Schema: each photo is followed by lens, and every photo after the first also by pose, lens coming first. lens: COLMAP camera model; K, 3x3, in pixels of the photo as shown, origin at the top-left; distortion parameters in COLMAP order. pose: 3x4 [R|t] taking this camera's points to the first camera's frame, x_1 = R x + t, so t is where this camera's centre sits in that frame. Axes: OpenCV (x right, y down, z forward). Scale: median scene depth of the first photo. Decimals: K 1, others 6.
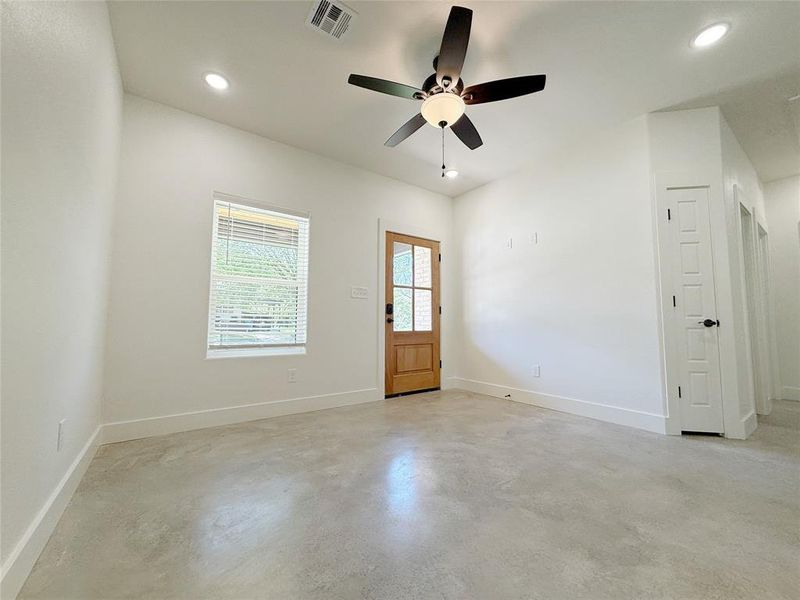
lens RADIAL K [[317.3, 0, 397.6], [0, 317.3, 299.9], [0, 0, 1]] dist [0.000459, 0.000198]
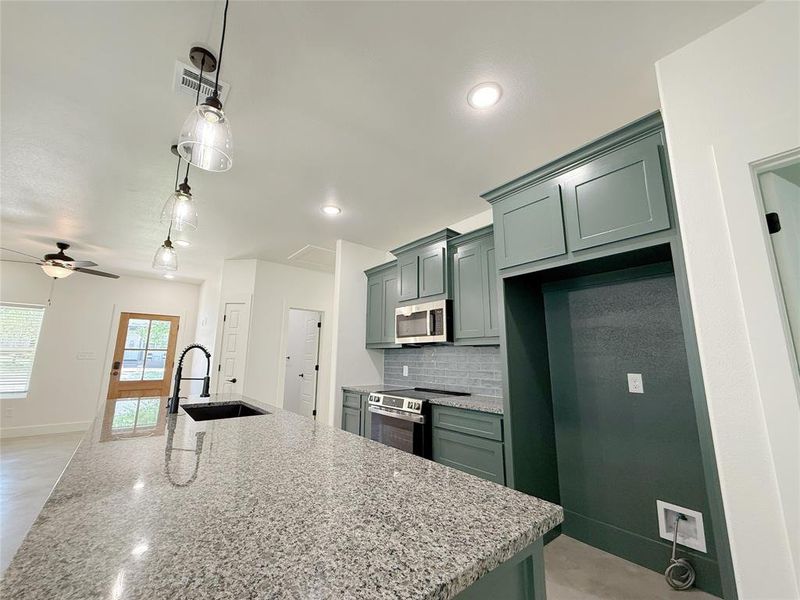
lens RADIAL K [[317.3, 0, 397.6], [0, 317.3, 299.9], [0, 0, 1]] dist [0.000459, 0.000198]
pose [[0.997714, 0.016962, 0.065417, 1.178305], [-0.009923, 0.994267, -0.106466, -0.130727], [-0.066847, 0.105573, 0.992162, -0.589157]]
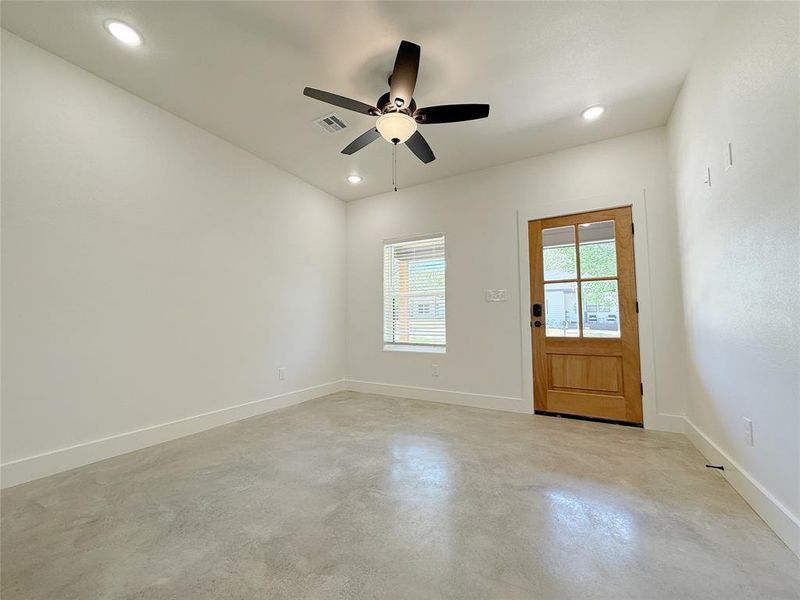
lens RADIAL K [[317.3, 0, 397.6], [0, 317.3, 299.9], [0, 0, 1]] dist [0.000459, 0.000198]
pose [[0.420867, -0.069541, -0.904453, 0.590831], [0.073536, 0.996391, -0.042391, 0.008983], [0.904137, -0.048669, 0.424462, 0.297727]]
